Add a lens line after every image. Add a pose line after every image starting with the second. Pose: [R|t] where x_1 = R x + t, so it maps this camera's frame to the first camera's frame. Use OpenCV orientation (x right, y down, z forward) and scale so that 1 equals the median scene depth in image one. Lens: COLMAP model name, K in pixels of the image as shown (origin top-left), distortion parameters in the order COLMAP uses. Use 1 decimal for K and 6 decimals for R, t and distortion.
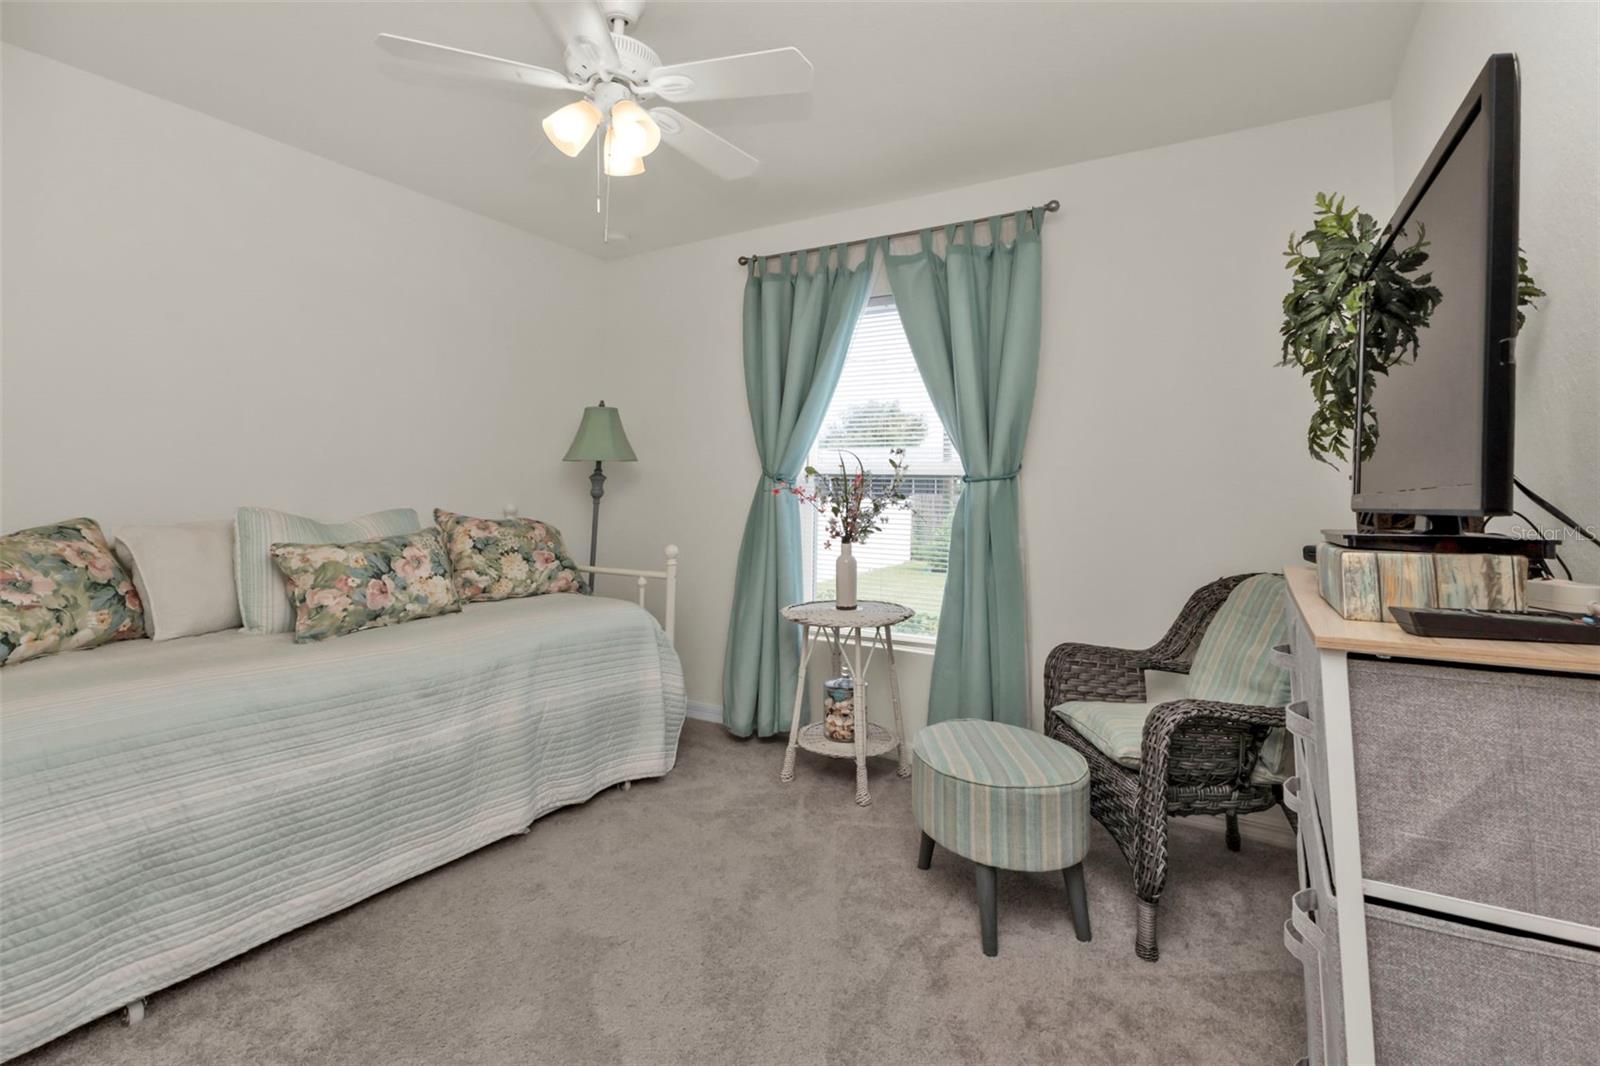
lens RADIAL K [[744.8, 0, 801.6], [0, 744.8, 484.4], [0, 0, 1]] dist [0.002478, 0.000400]
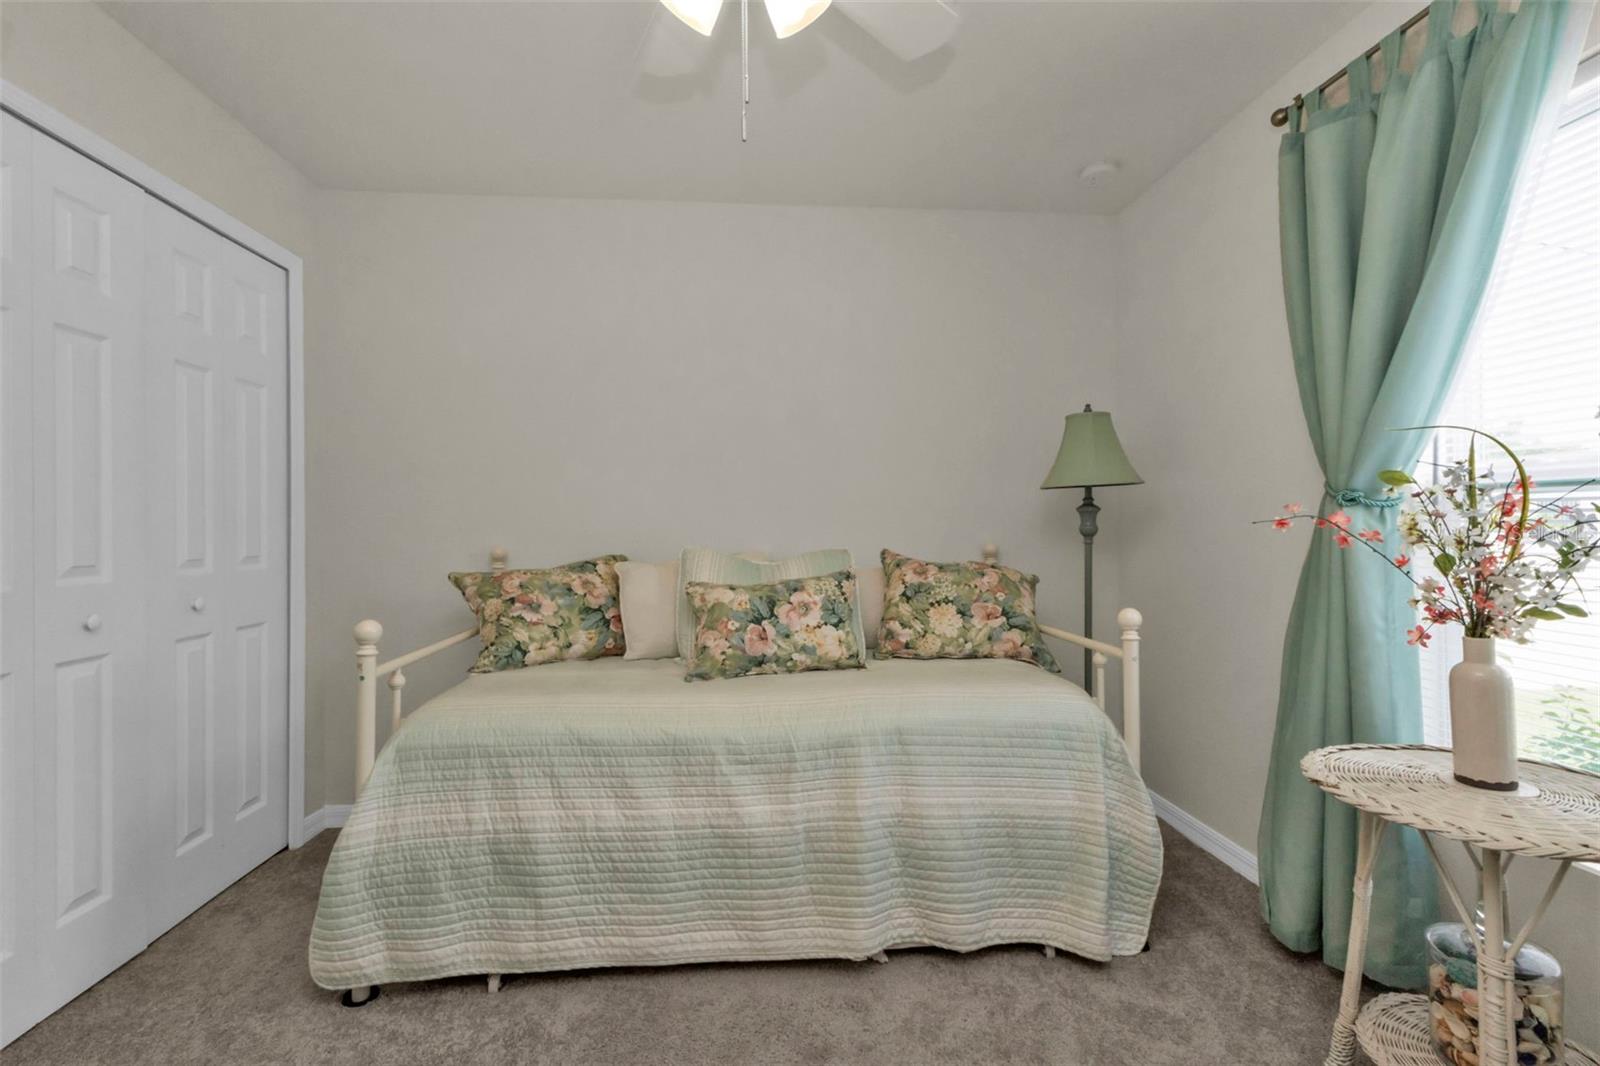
lens RADIAL K [[731.2, 0, 800.0], [0, 731.2, 533.0], [0, 0, 1]] dist [0.010520, 0.000217]
pose [[0.590984, -0.006511, -0.806657, 0.201859], [0.021352, 0.999743, 0.007573, 0.004592], [0.806400, -0.021699, 0.590972, 0.459675]]
